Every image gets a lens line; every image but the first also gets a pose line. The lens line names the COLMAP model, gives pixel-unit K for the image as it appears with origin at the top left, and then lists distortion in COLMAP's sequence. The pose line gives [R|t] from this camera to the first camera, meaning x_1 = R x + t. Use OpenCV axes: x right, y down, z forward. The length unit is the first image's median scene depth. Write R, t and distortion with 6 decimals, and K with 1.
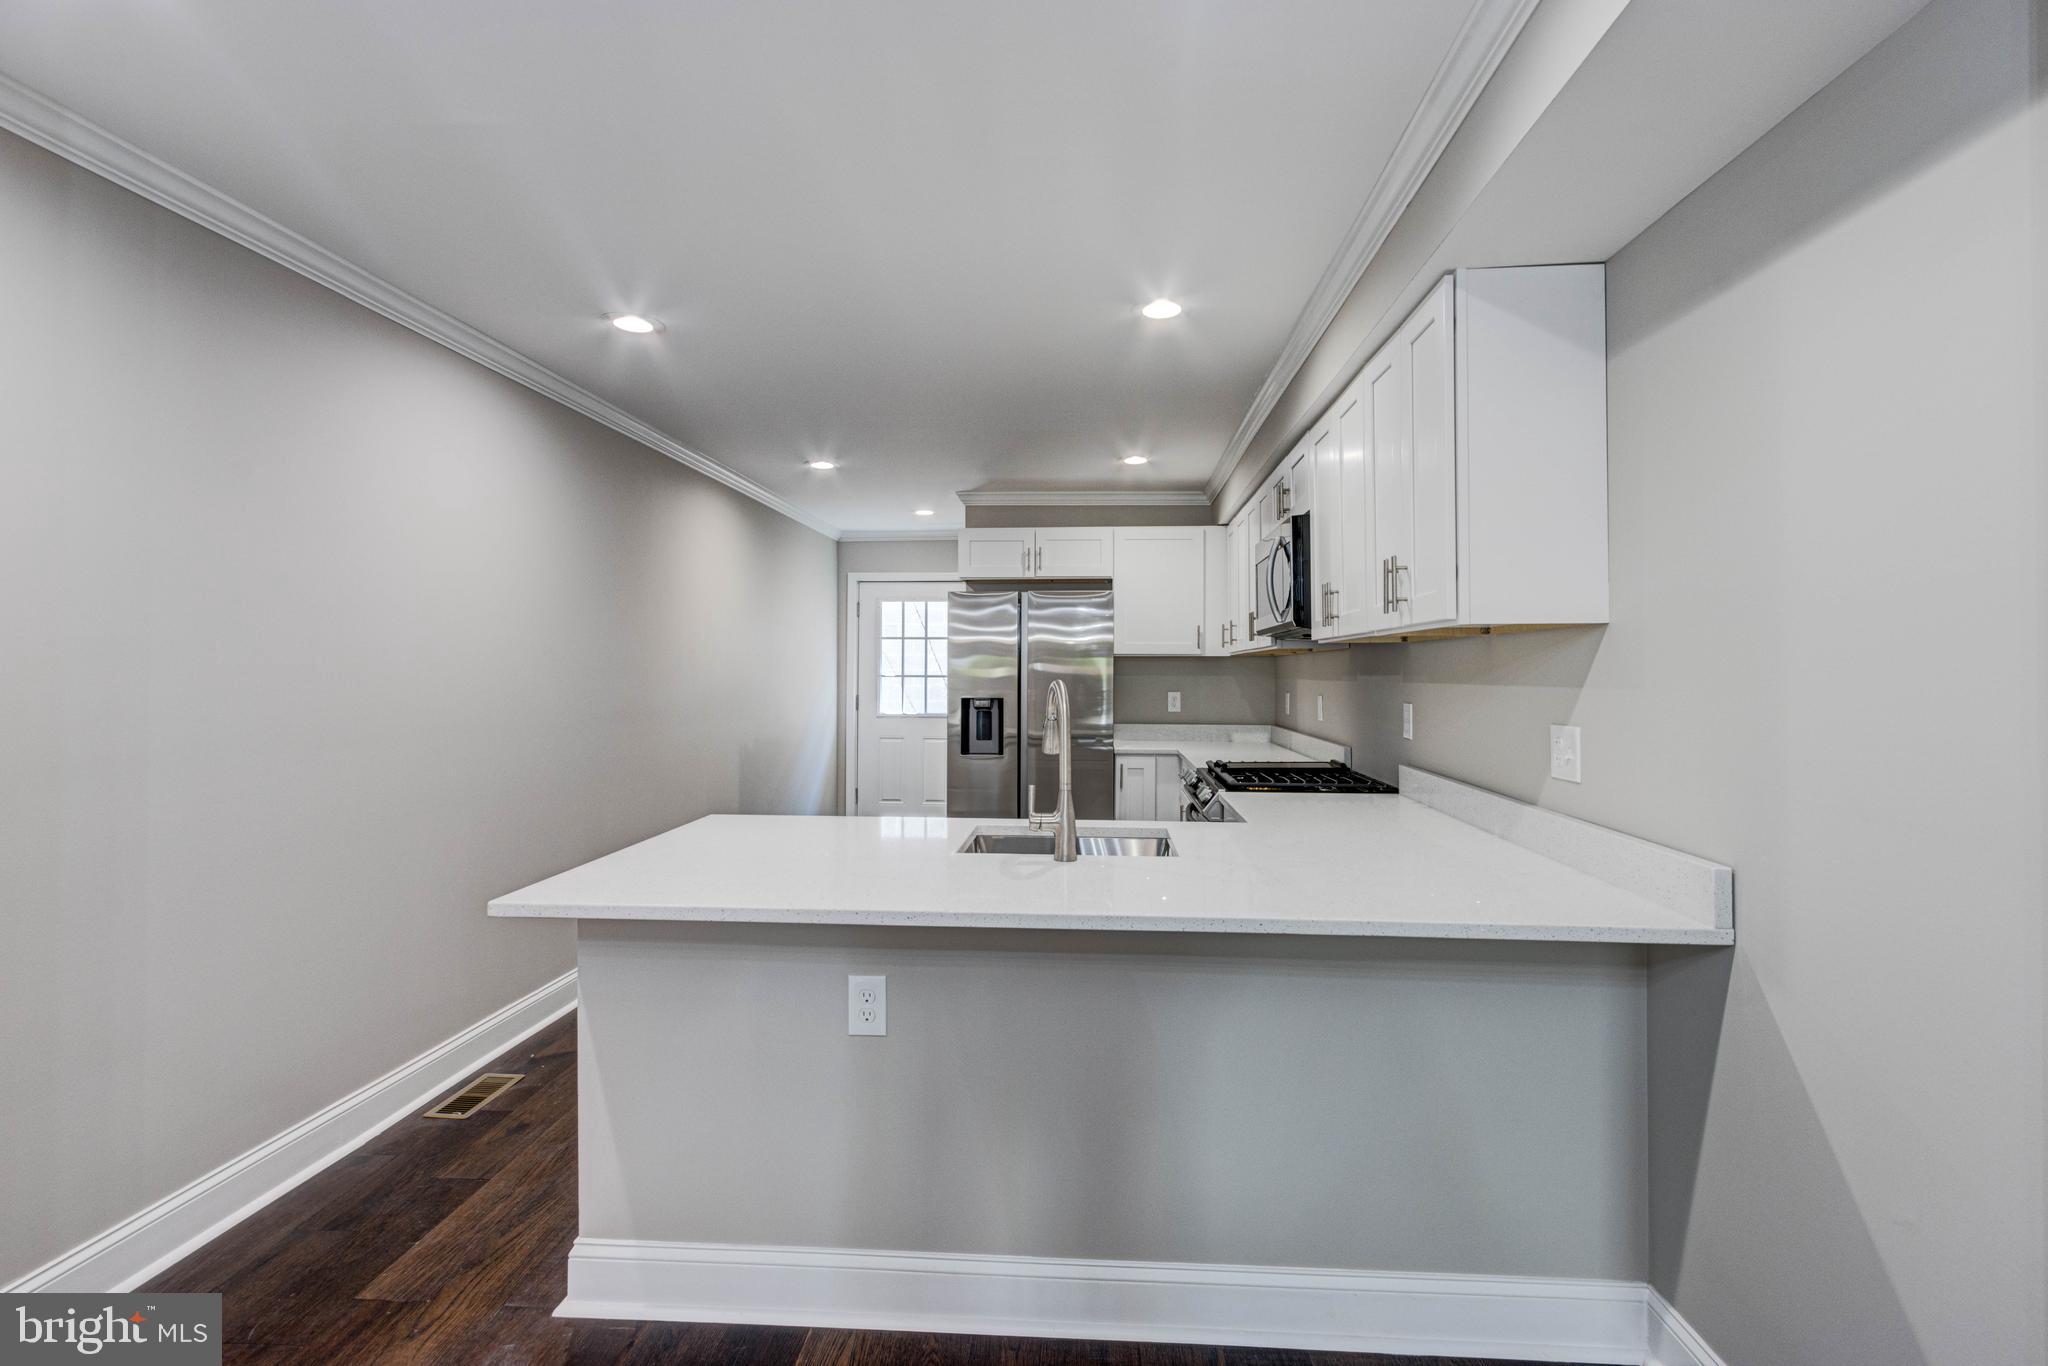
lens RADIAL K [[940.9, 0, 1028.3], [0, 940.9, 654.6], [0, 0, 1]] dist [0.008458, -0.003054]
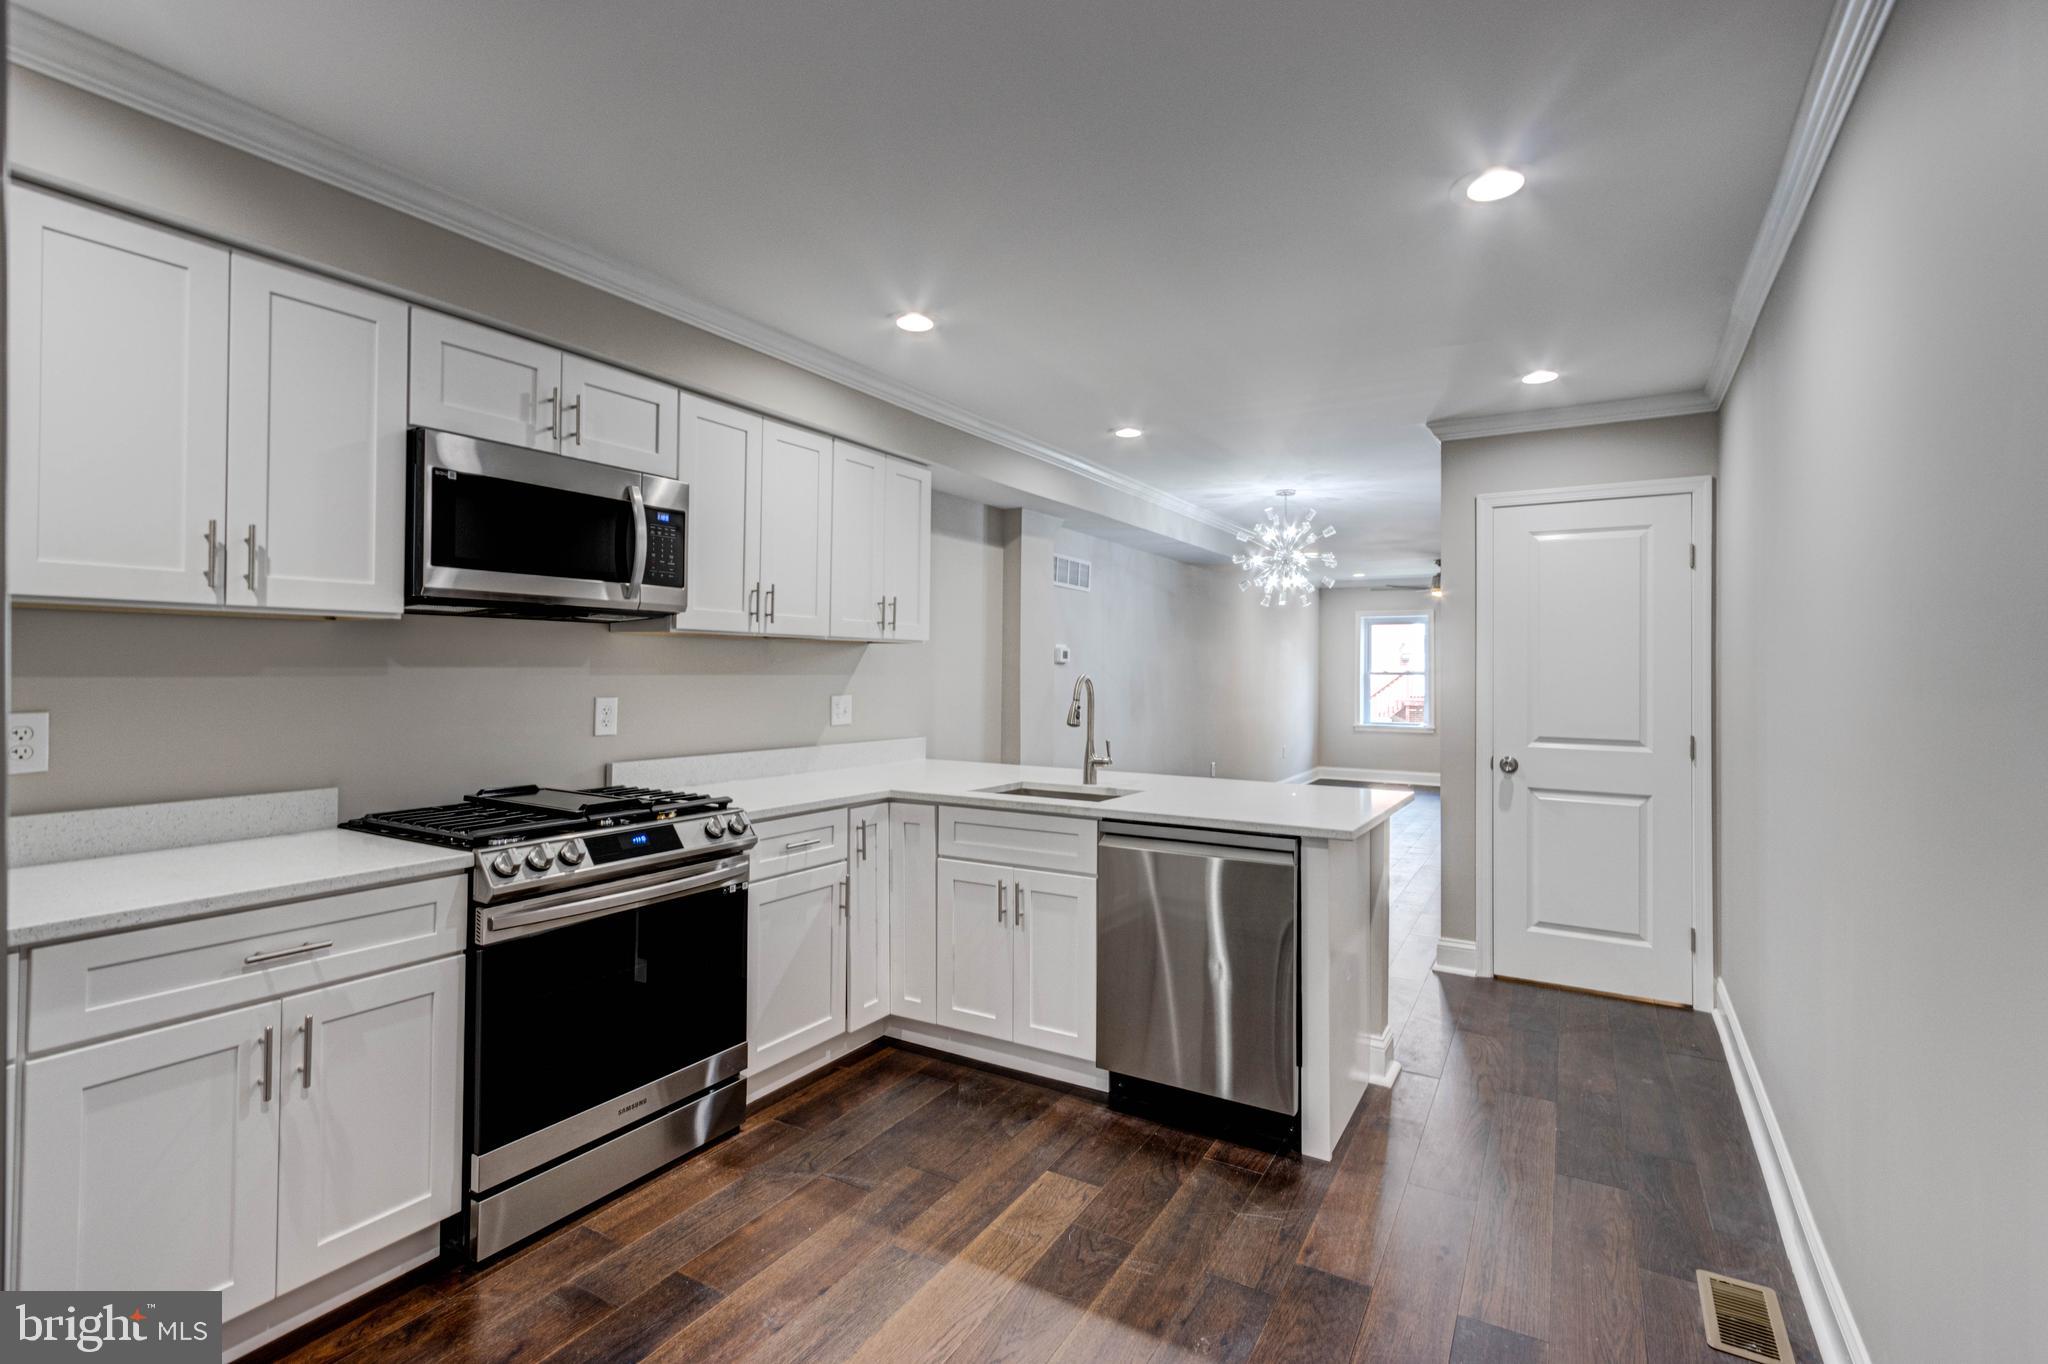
lens RADIAL K [[940.9, 0, 1033.1], [0, 940.9, 660.5], [0, 0, 1]] dist [0.008458, -0.003054]
pose [[-0.895473, -0.002892, 0.445107, -0.232589], [-0.016537, 0.999505, -0.026775, 0.019522], [-0.444809, -0.031337, -0.895077, 0.976760]]
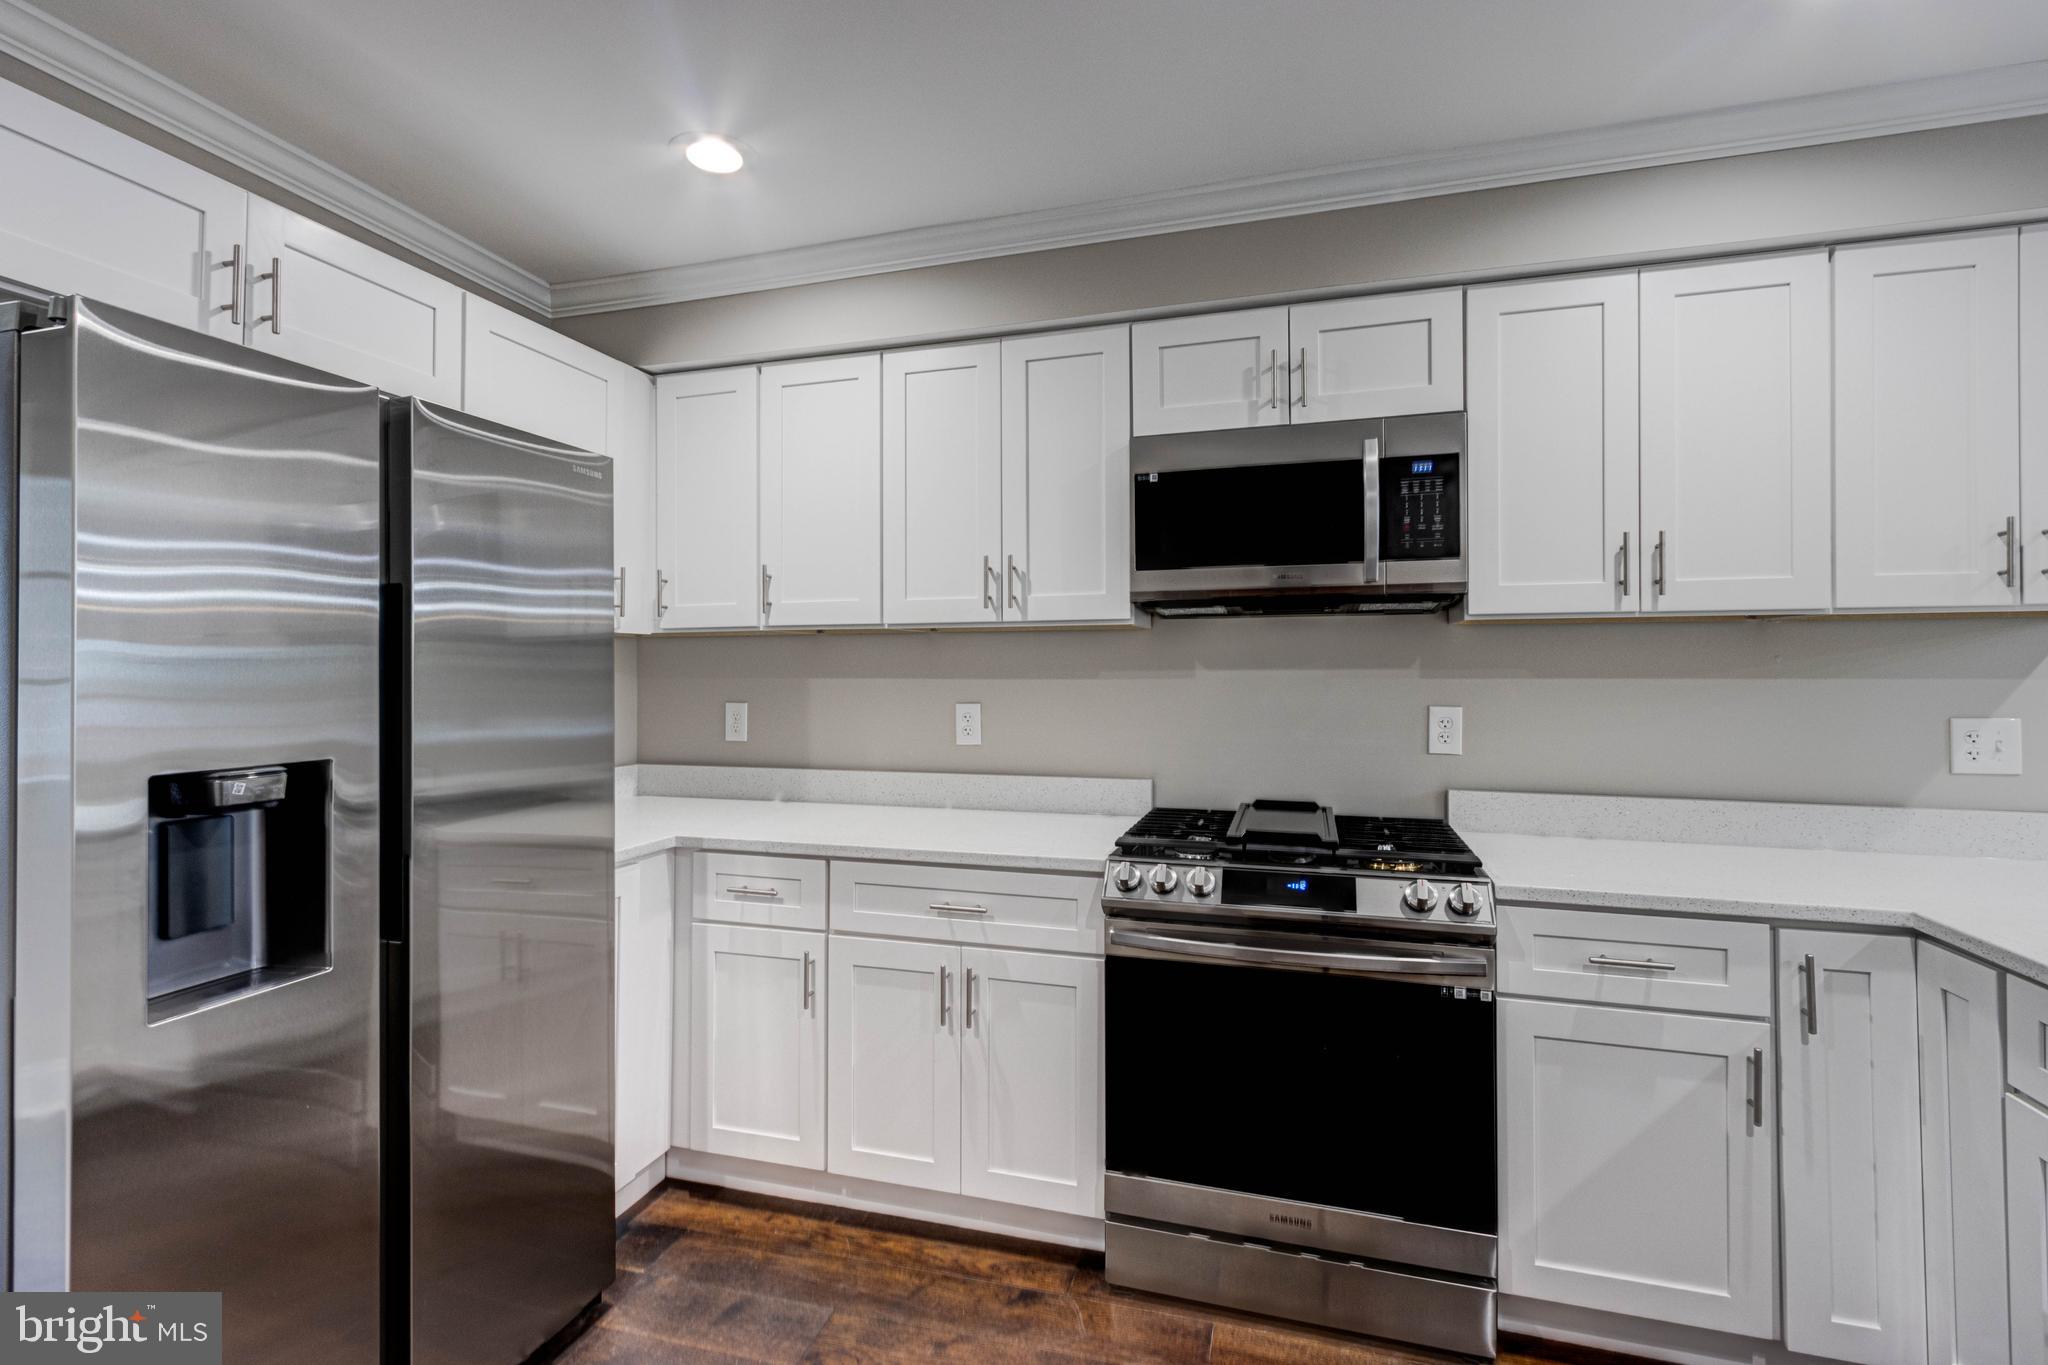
lens RADIAL K [[940.9, 0, 1023.6], [0, 940.9, 660.9], [0, 0, 1]] dist [0.008458, -0.003054]
pose [[0.213055, 0.004700, 0.977029, -0.234311], [-0.015290, 0.999882, -0.001475, 0.013090], [-0.976921, -0.014625, 0.213101, 0.690800]]
